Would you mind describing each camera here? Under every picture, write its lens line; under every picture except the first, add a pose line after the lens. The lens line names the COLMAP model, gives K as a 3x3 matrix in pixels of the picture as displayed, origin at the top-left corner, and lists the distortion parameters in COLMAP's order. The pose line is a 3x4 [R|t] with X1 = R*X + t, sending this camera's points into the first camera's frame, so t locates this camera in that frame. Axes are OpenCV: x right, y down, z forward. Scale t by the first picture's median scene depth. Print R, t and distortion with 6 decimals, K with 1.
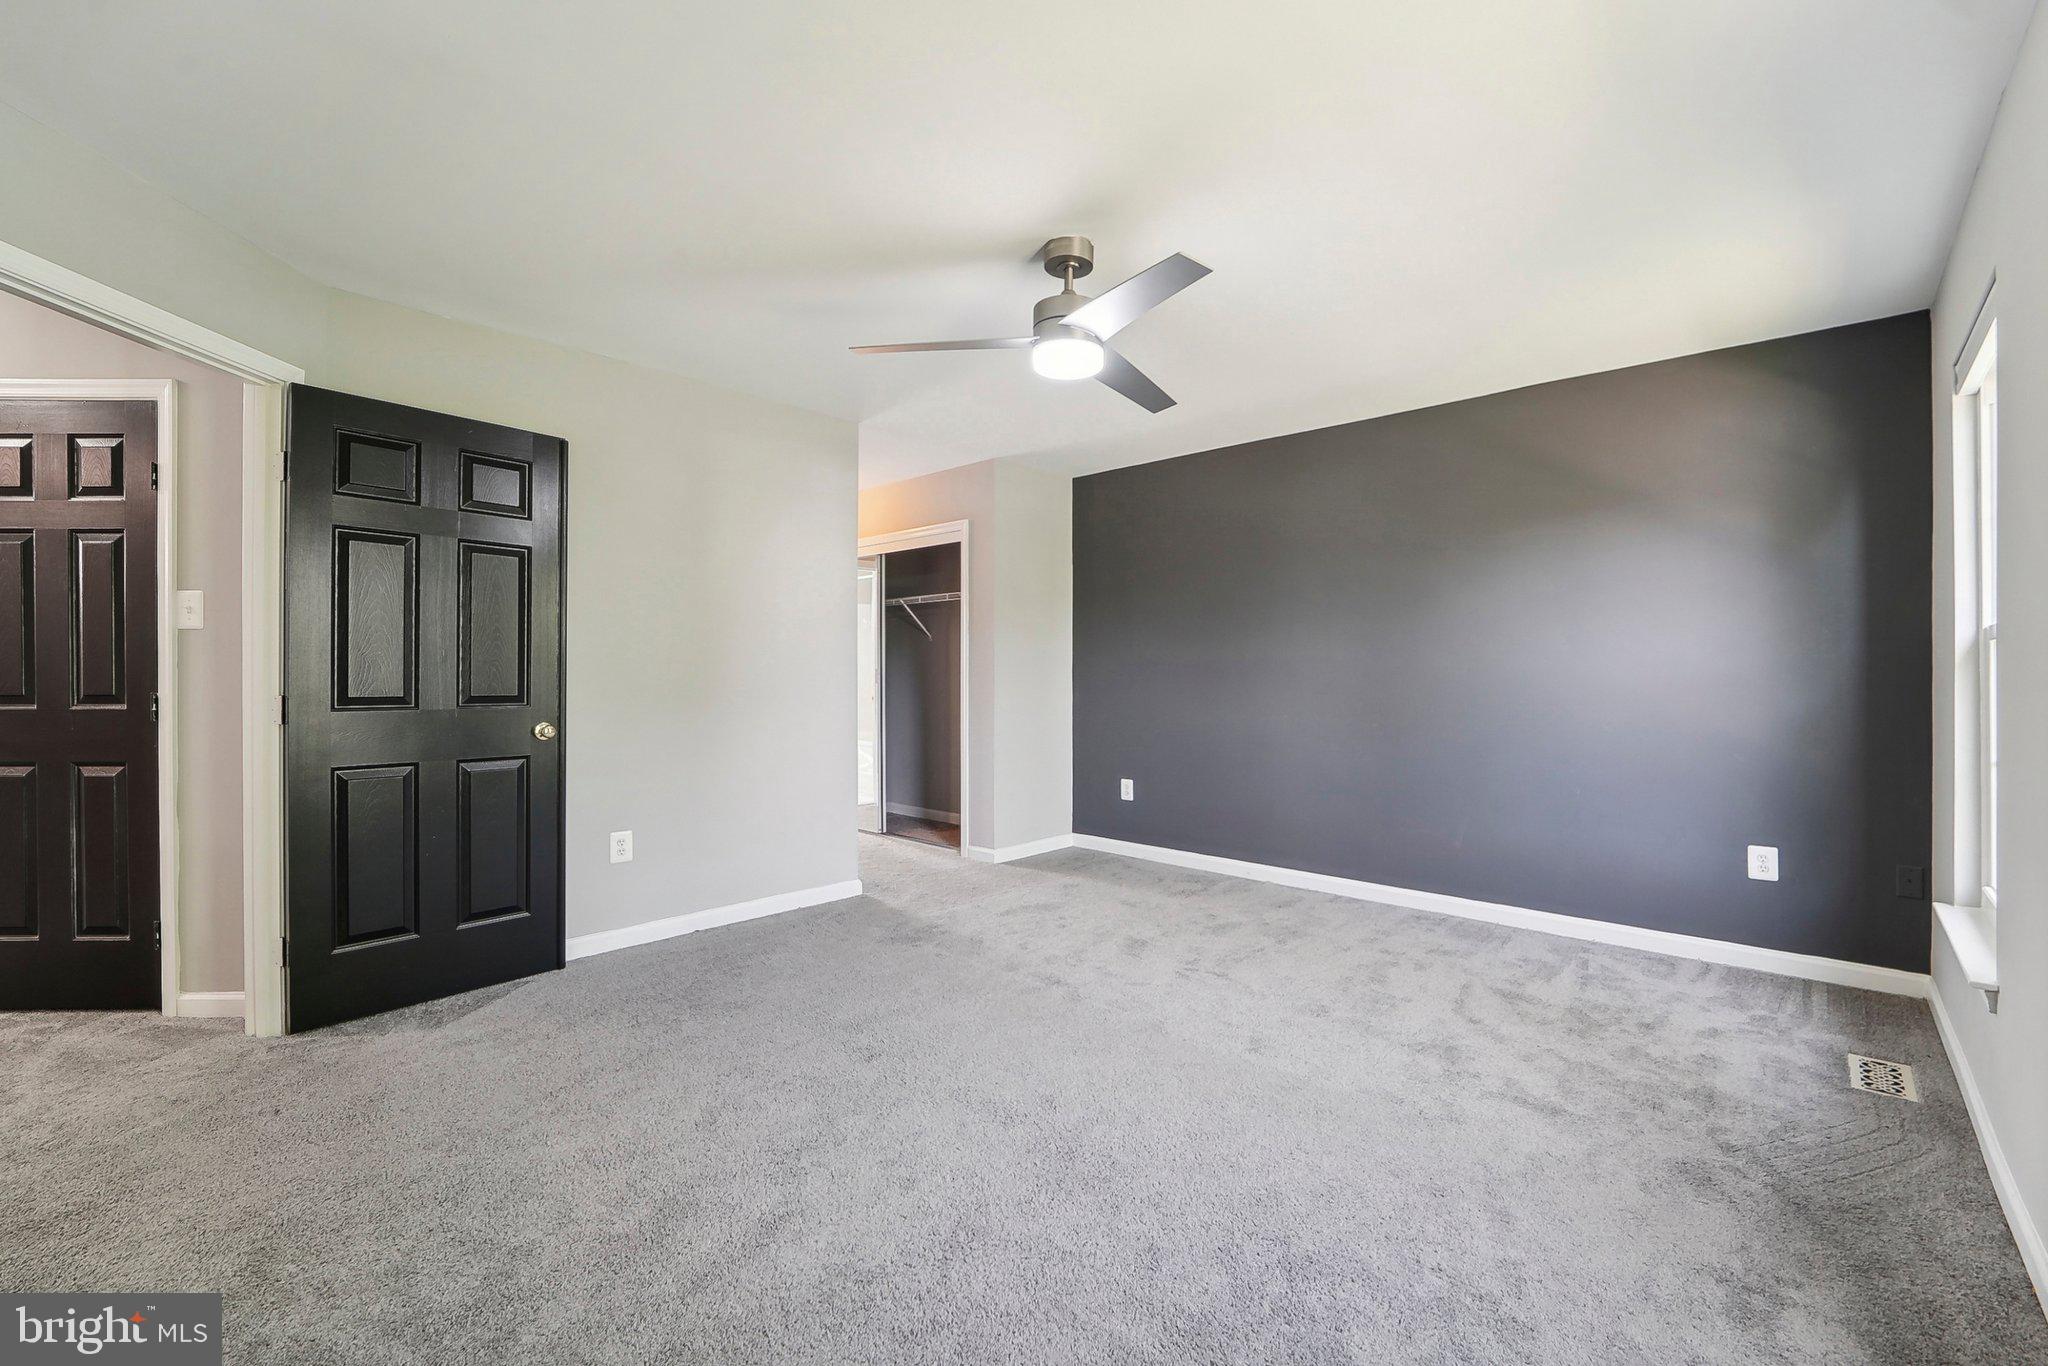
lens RADIAL K [[850.9, 0, 1033.7], [0, 850.9, 681.1], [0, 0, 1]] dist [-0.013332, -0.000921]
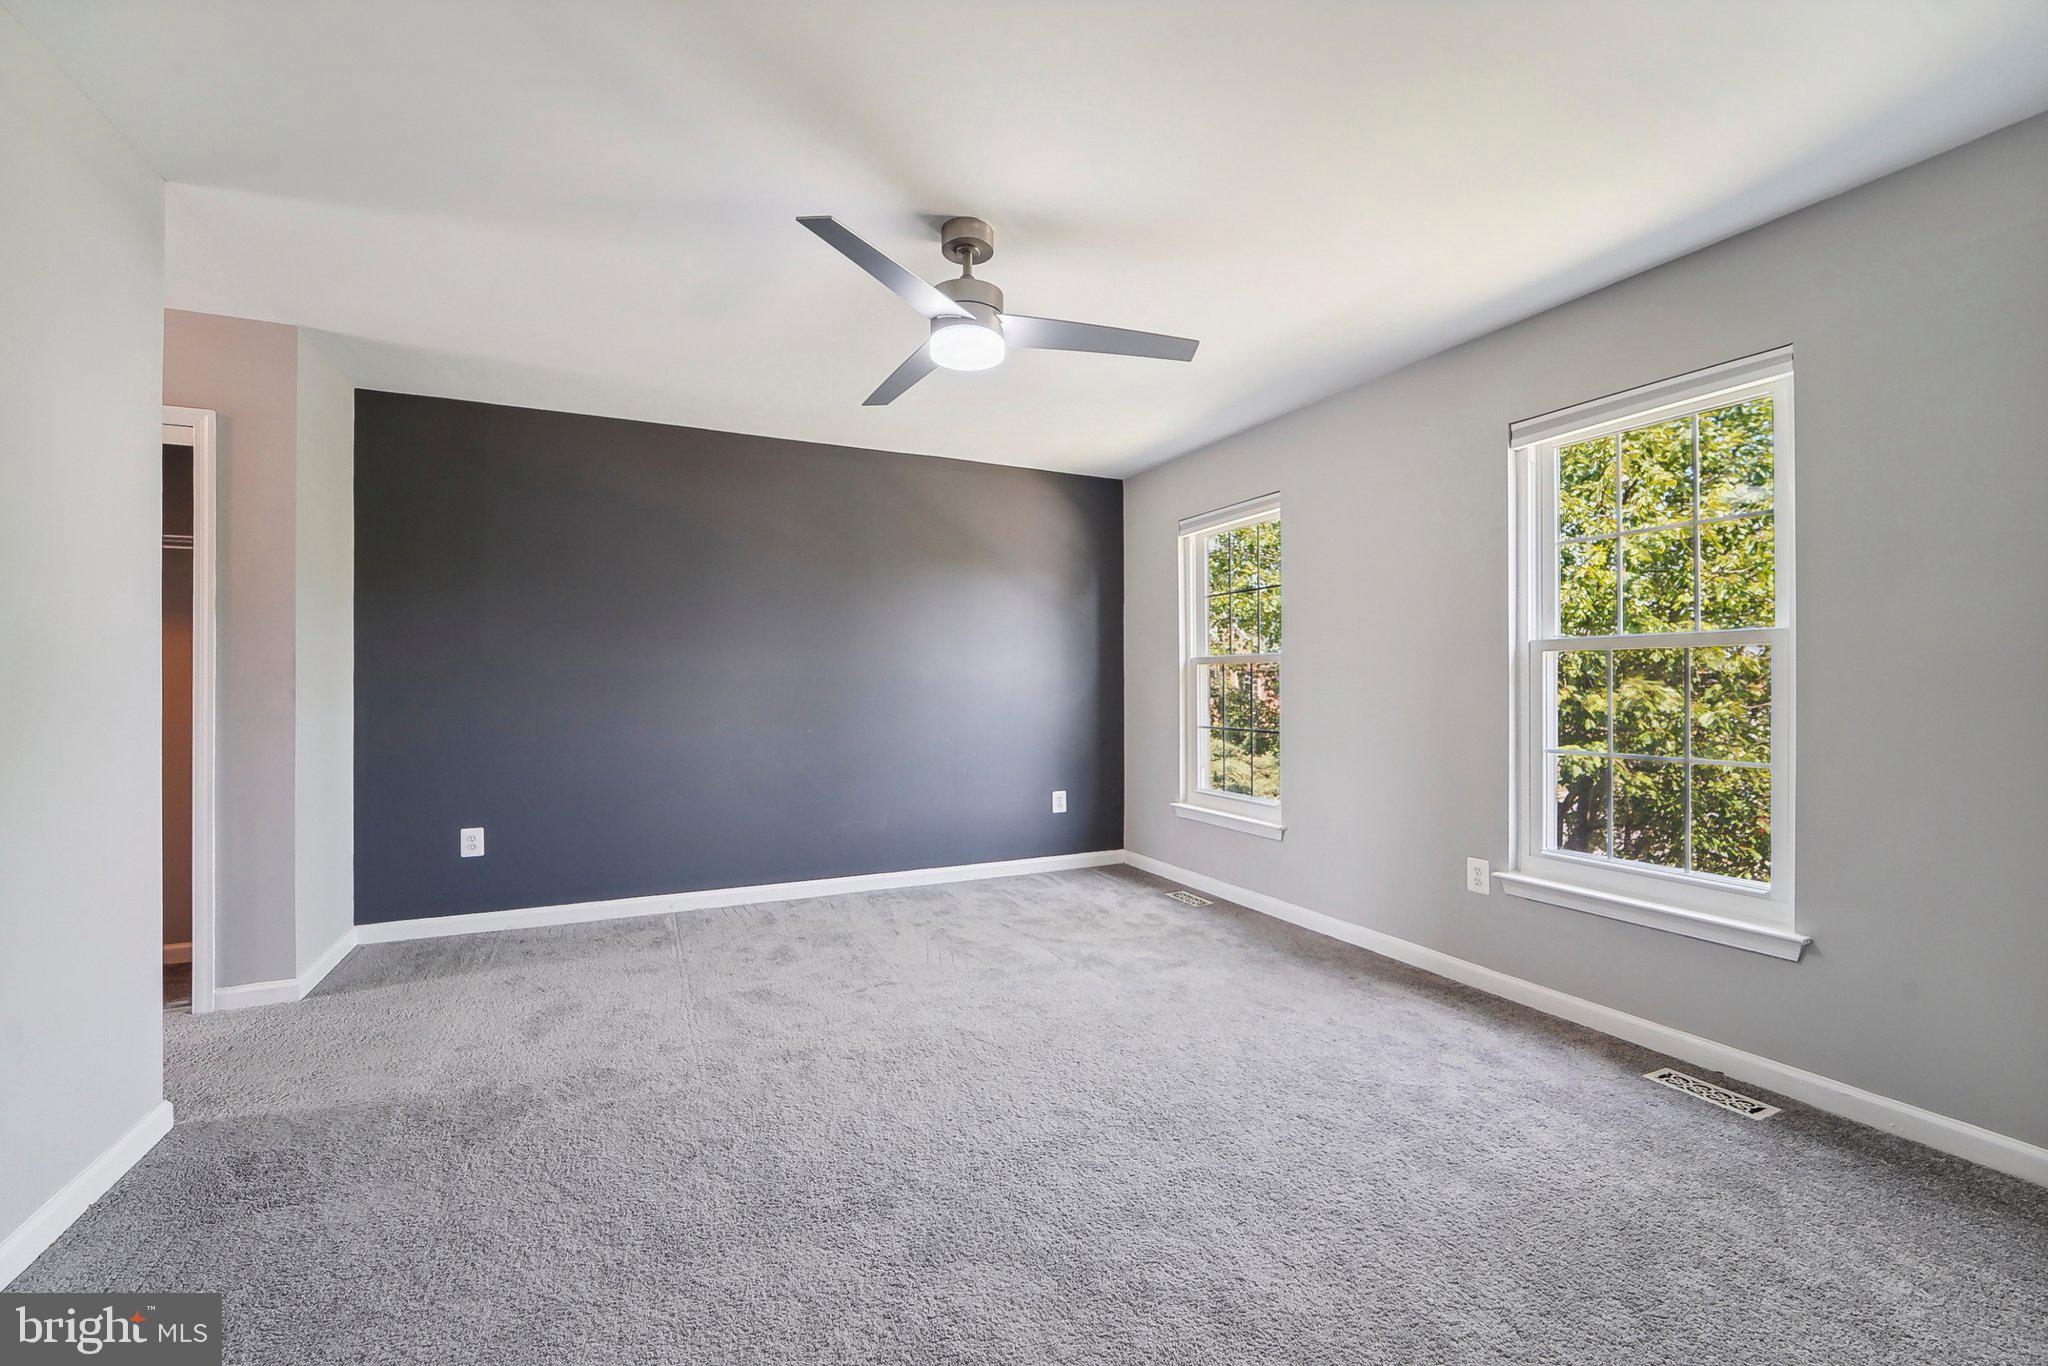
lens RADIAL K [[850.9, 0, 1023.5], [0, 850.9, 687.7], [0, 0, 1]] dist [-0.013332, -0.000921]
pose [[0.363648, -0.006782, 0.931512, -0.646232], [0.011387, 0.999931, 0.002835, -0.003053], [-0.931467, 0.009576, 0.363700, 0.480152]]
